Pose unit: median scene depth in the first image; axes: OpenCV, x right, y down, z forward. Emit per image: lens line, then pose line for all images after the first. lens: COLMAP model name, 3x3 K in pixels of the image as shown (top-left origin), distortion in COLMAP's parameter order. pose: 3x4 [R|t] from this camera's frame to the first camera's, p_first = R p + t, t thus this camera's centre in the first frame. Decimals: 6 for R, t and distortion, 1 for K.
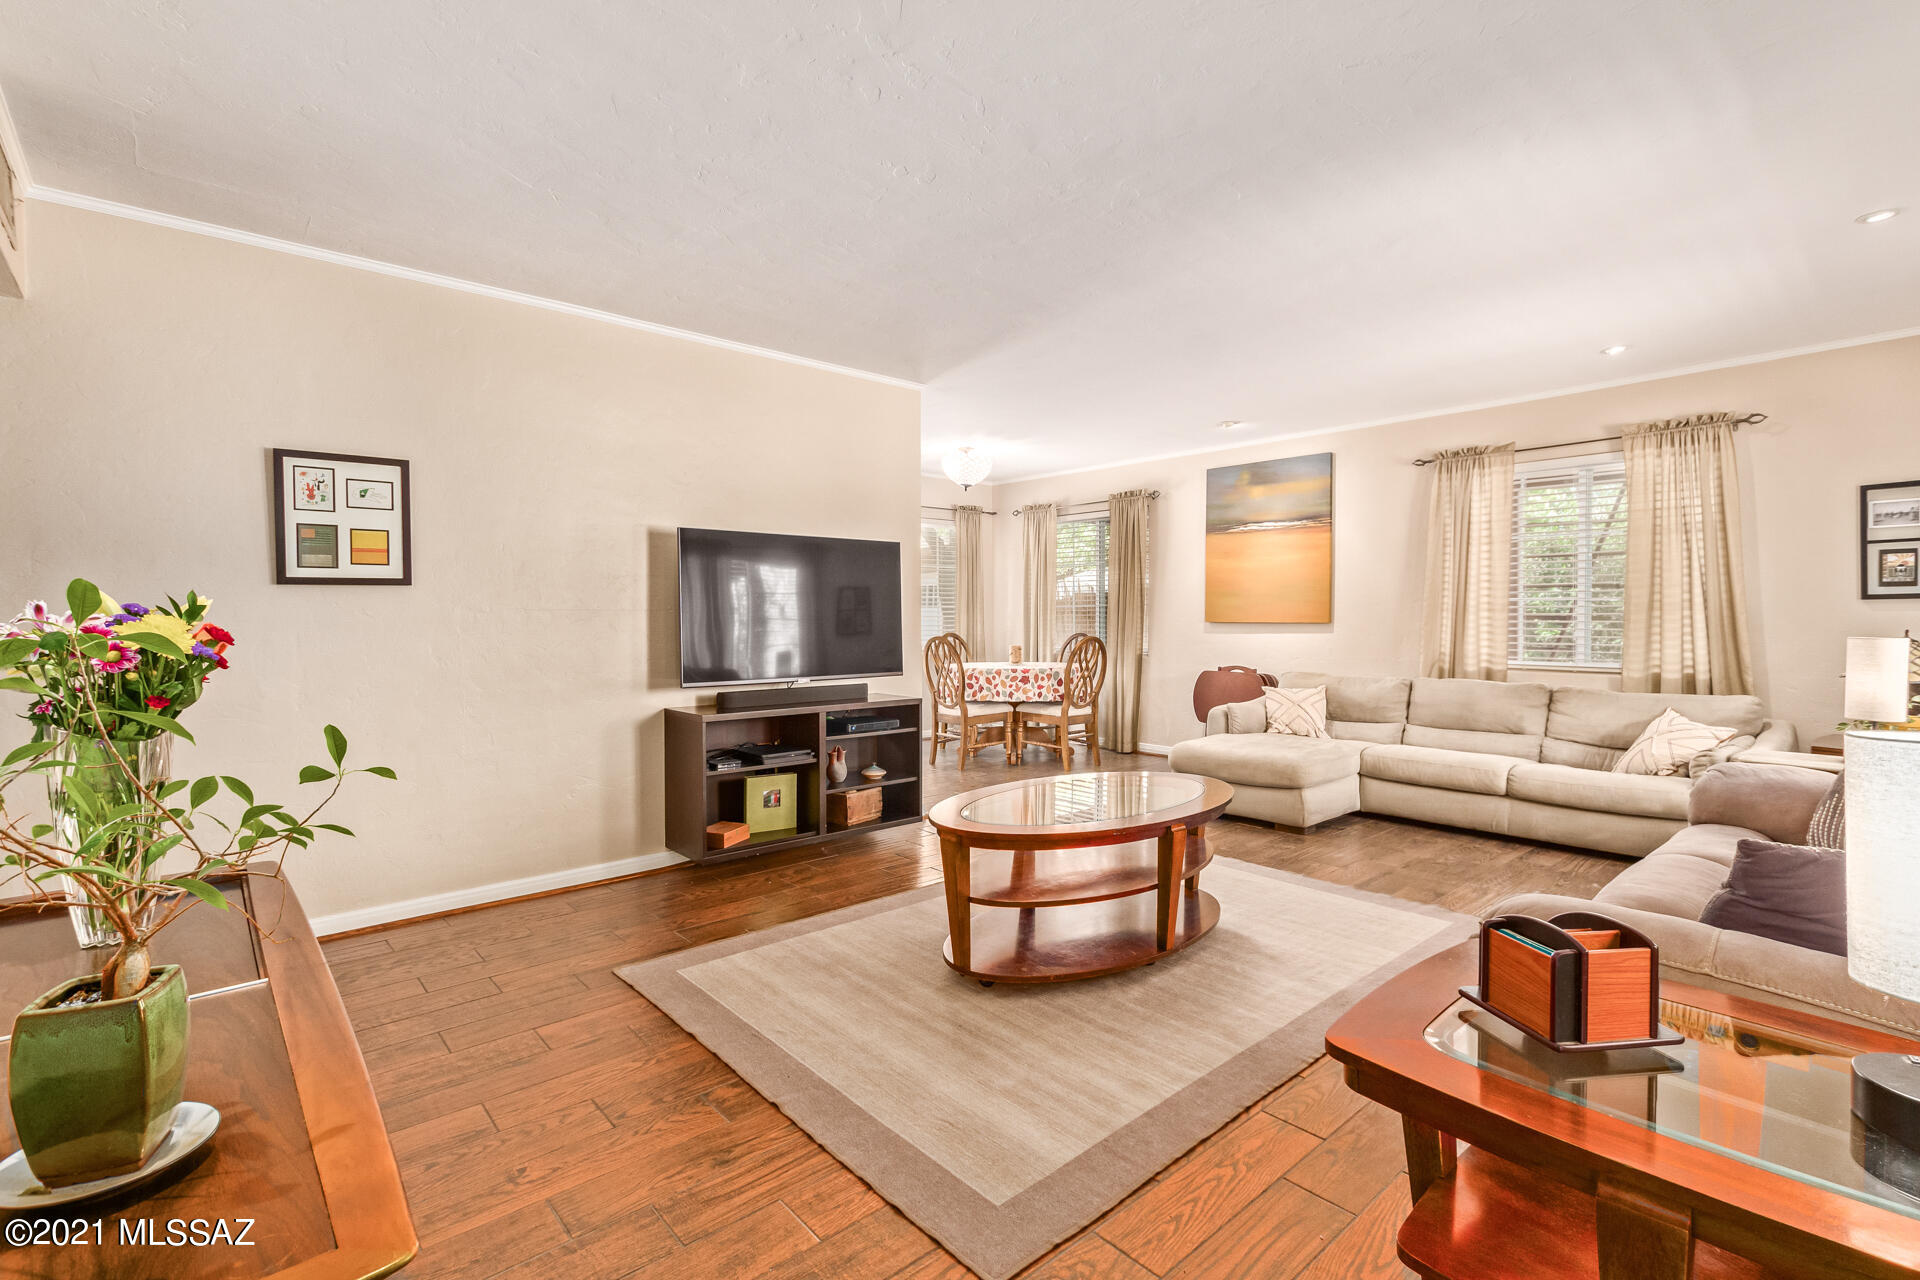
lens RADIAL K [[872.5, 0, 960.0], [0, 872.5, 640.0], [0, 0, 1]] dist [0.001123, -0.000134]
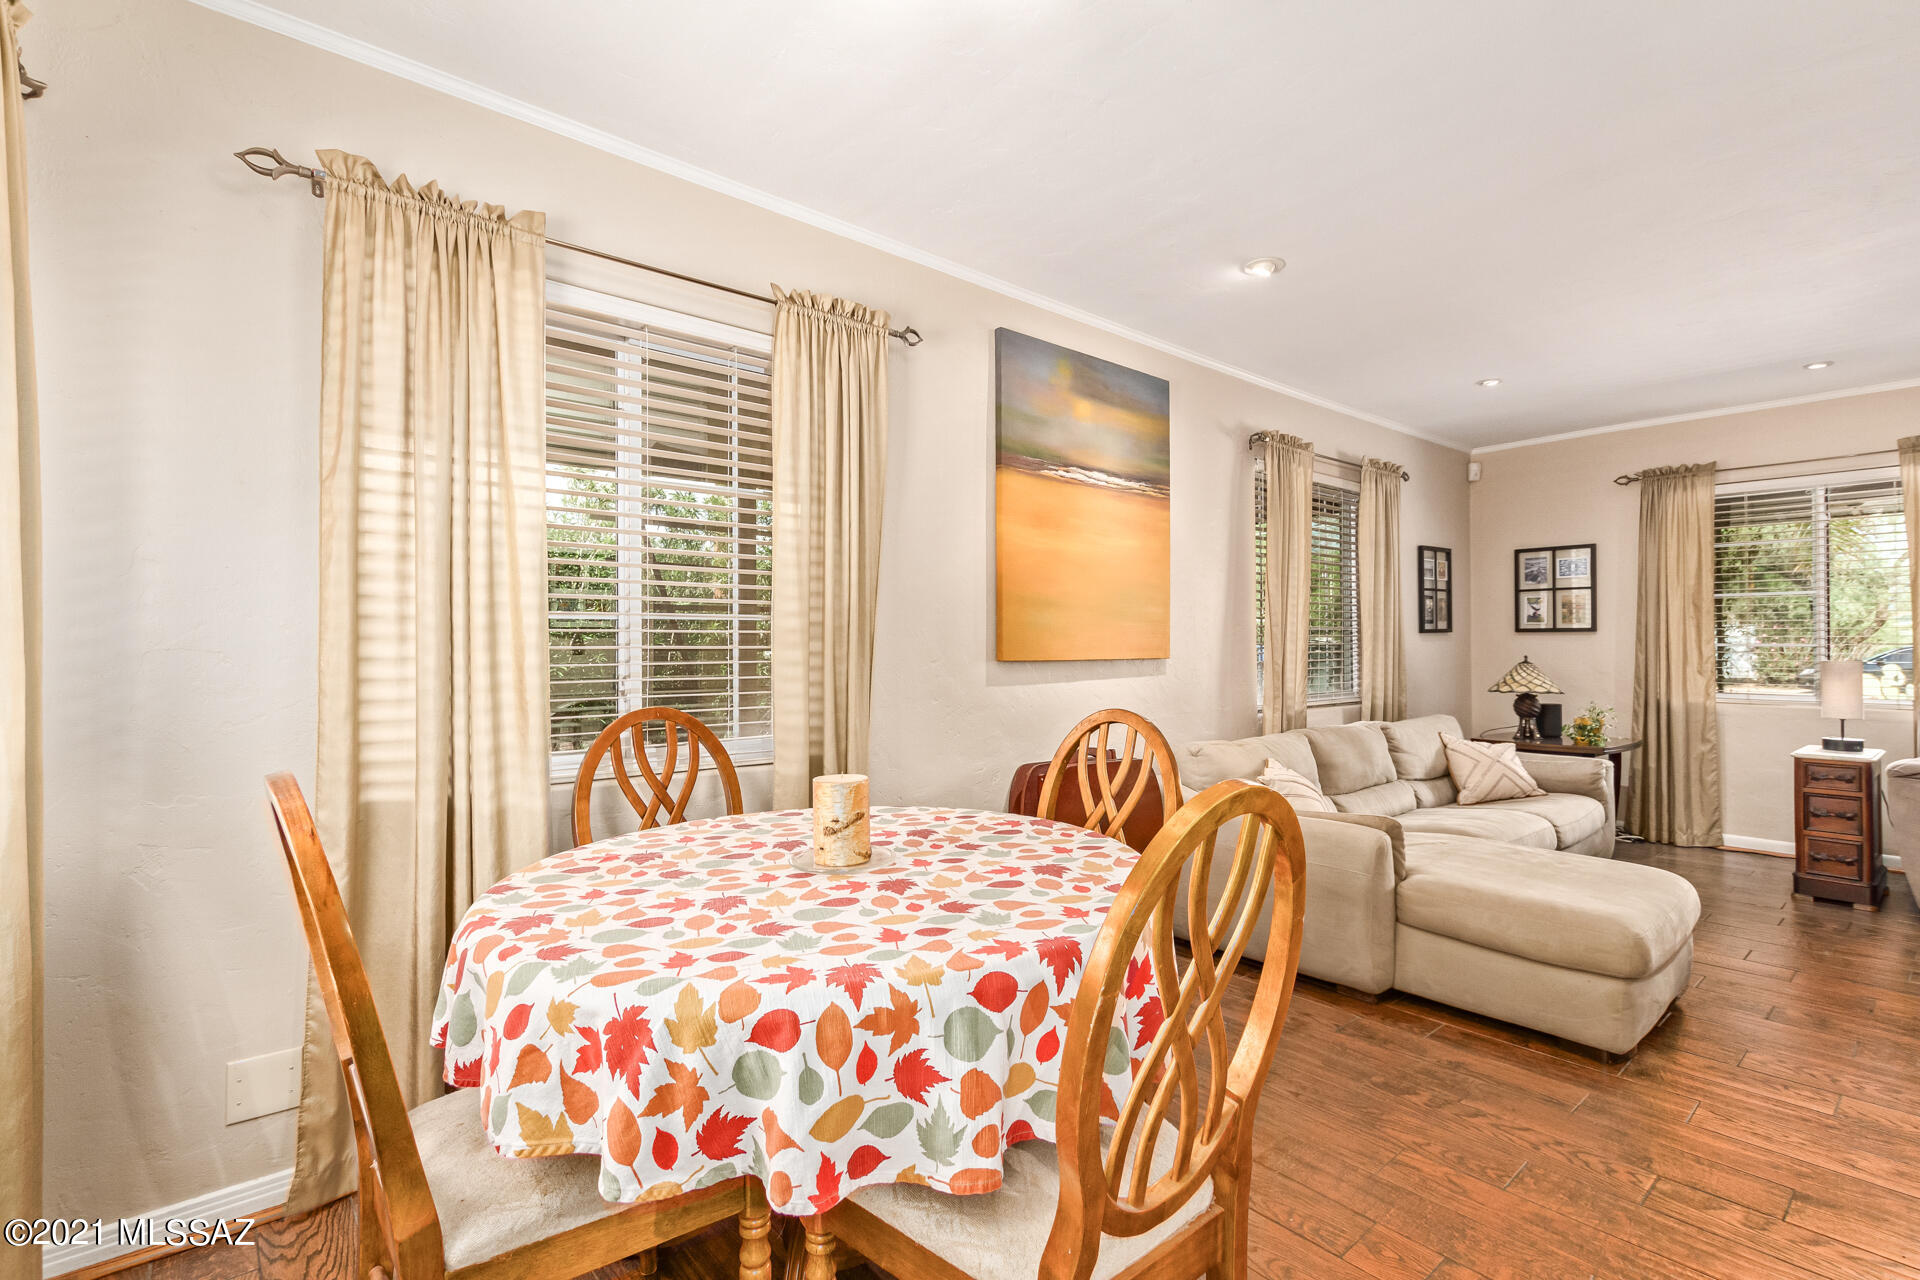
lens RADIAL K [[872.5, 0, 960.0], [0, 872.5, 640.0], [0, 0, 1]] dist [0.001123, -0.000134]
pose [[0.023172, 0.007790, 0.999701, -0.177178], [0.032649, 0.999430, -0.008545, -0.028700], [-0.999198, 0.032838, 0.022904, 1.038682]]
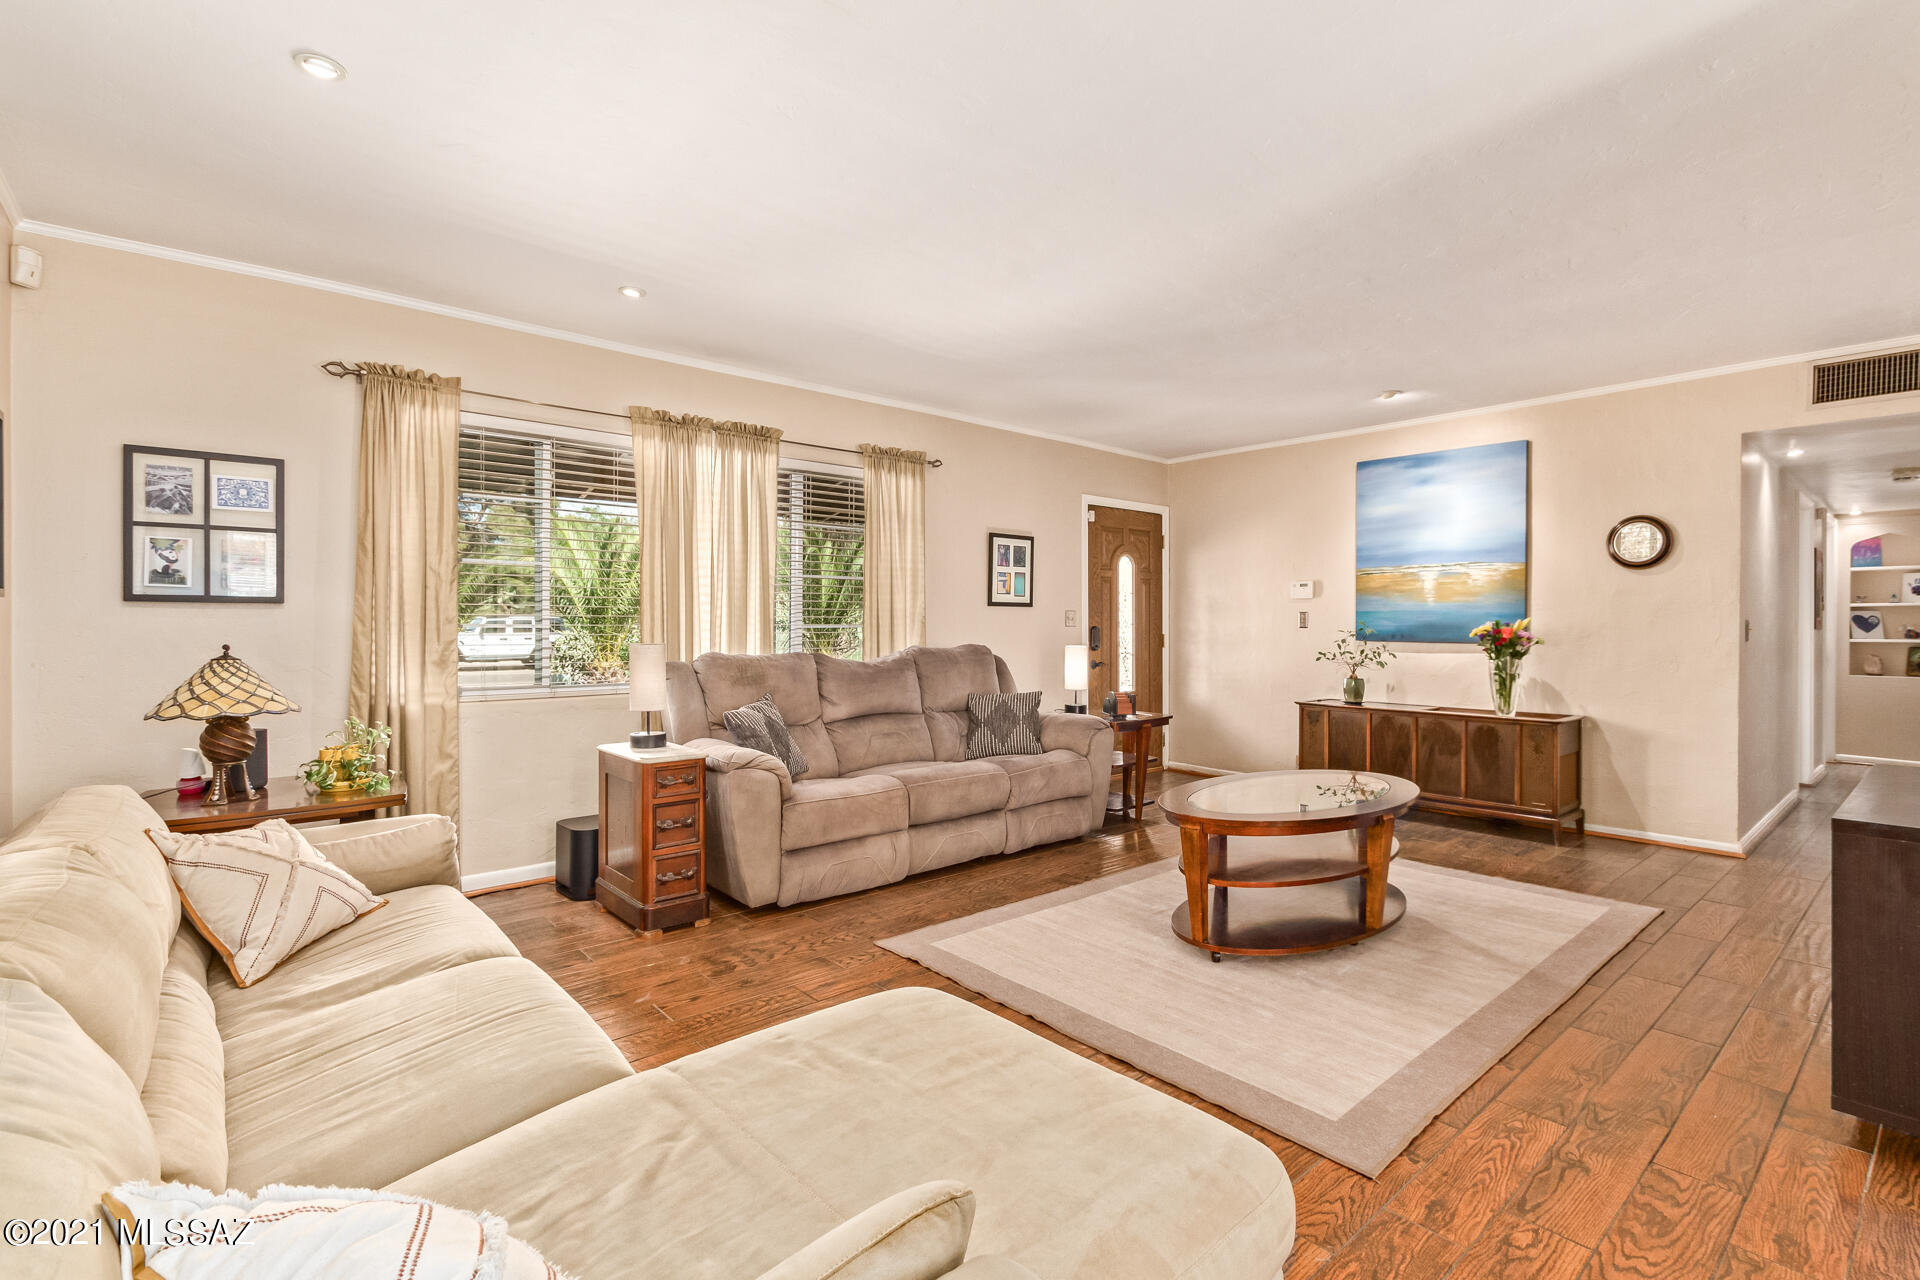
lens RADIAL K [[882.7, 0, 960.0], [0, 882.7, 640.0], [0, 0, 1]] dist [-0.001203, -0.000502]
pose [[-0.999980, 0.001023, 0.006265, 0.206171], [0.001306, 0.998971, 0.045343, -0.026048], [-0.006212, 0.045350, -0.998952, 0.976474]]
